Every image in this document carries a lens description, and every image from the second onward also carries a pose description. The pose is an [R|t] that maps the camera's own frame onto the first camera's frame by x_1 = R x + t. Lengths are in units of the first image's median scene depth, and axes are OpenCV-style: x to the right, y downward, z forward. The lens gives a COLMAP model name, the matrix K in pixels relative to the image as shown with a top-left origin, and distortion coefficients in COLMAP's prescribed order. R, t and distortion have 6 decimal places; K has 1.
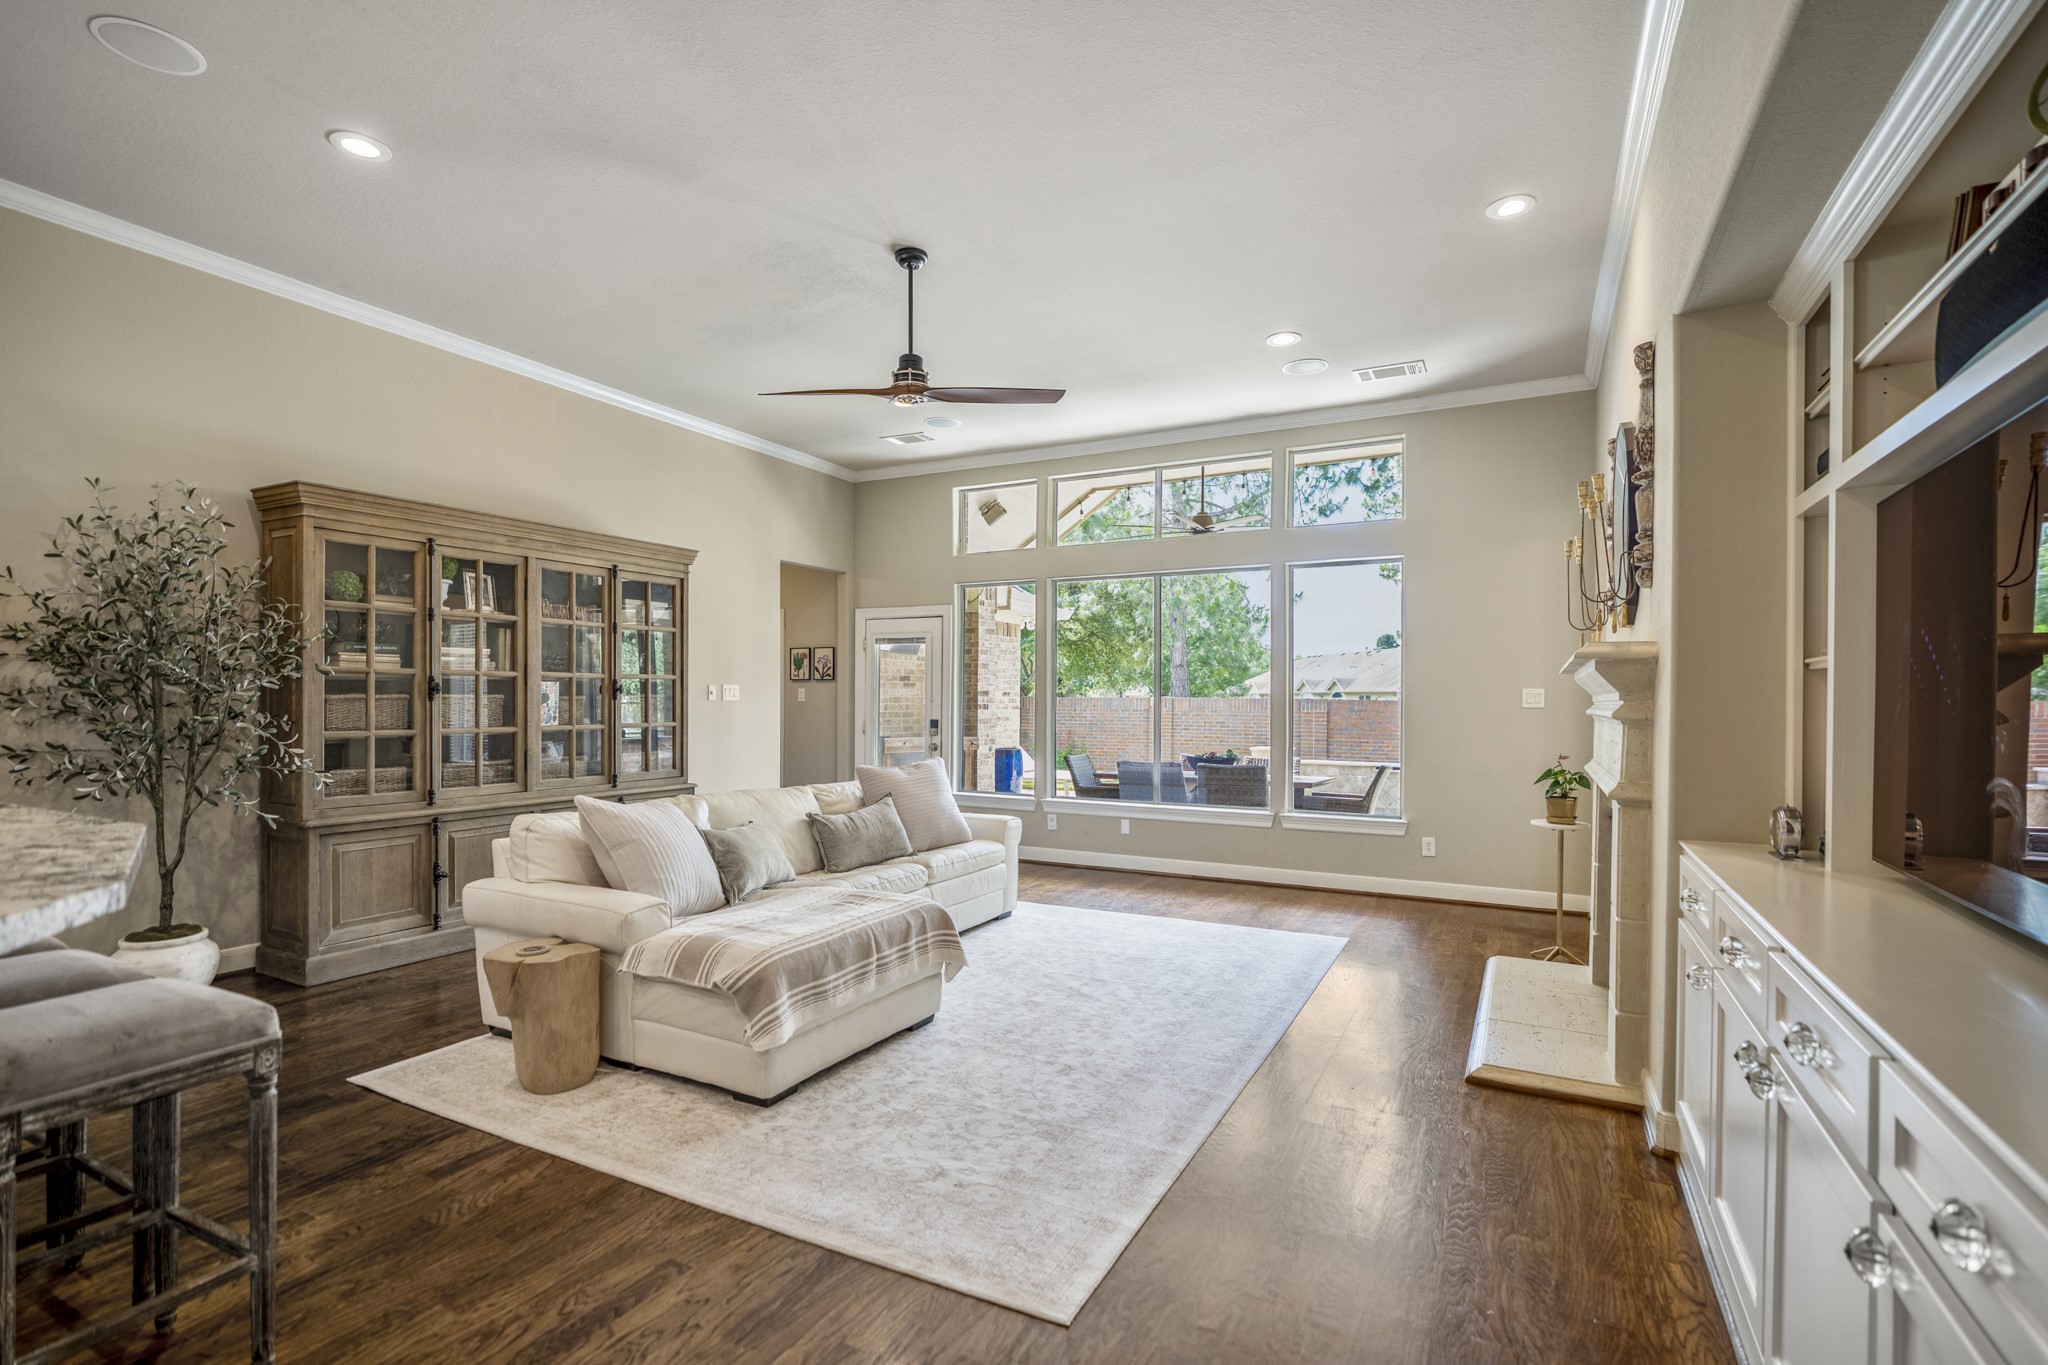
lens RADIAL K [[961.8, 0, 1017.2], [0, 961.8, 717.7], [0, 0, 1]] dist [0.000846, 0.000167]
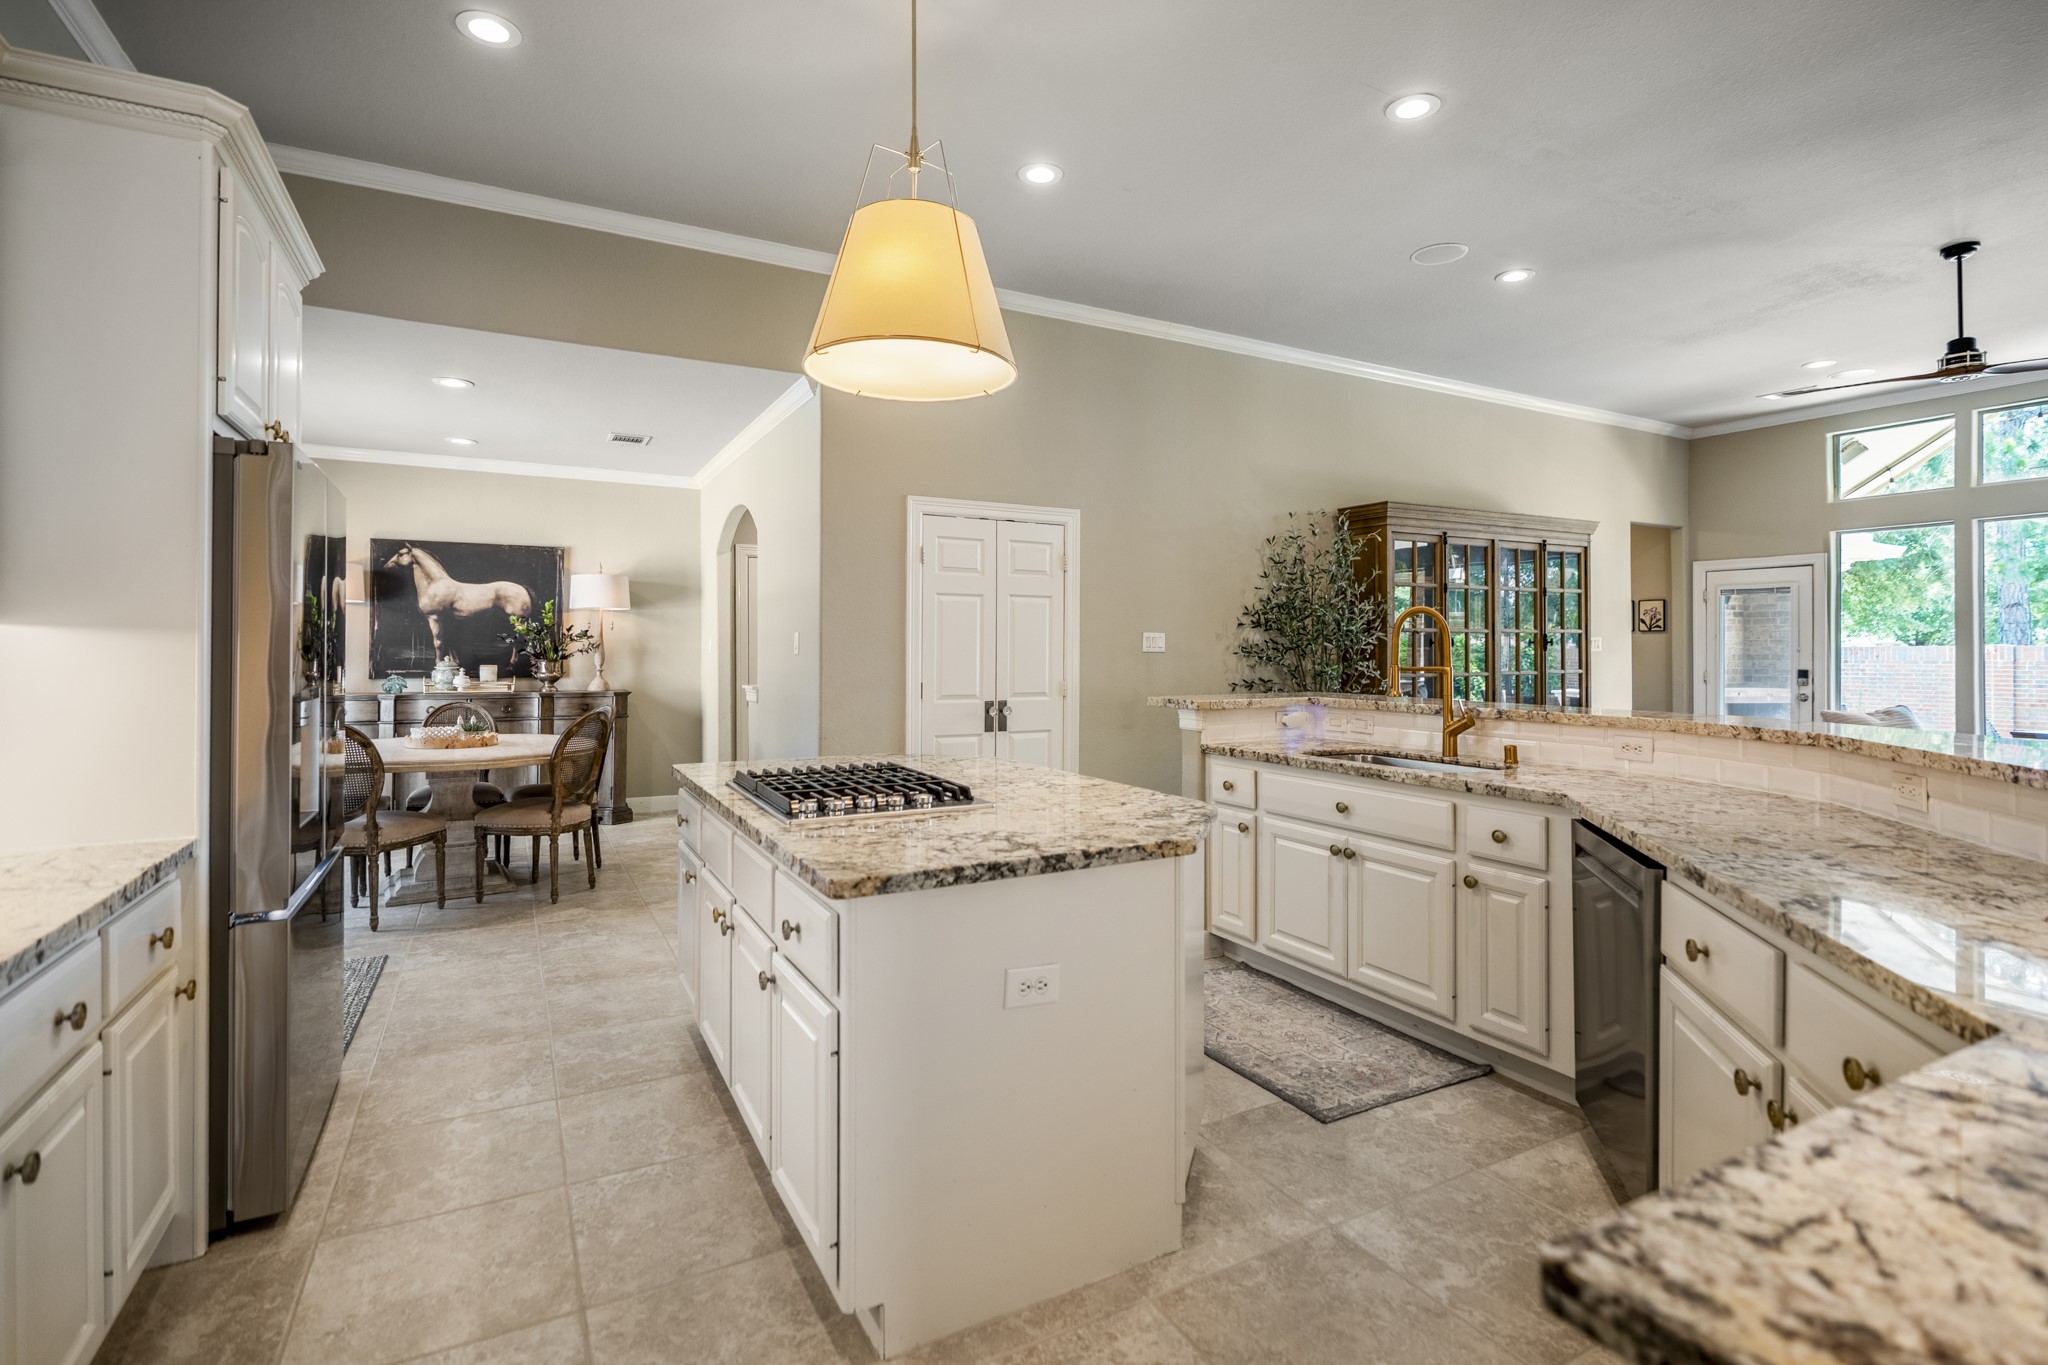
lens RADIAL K [[967.4, 0, 1026.2], [0, 967.4, 683.3], [0, 0, 1]] dist [-0.073195, 0.032673]
pose [[0.817941, 0.012486, -0.575167, -0.259915], [-0.004706, 0.999876, 0.015012, 0.007218], [0.575283, -0.009572, 0.817898, -0.351967]]
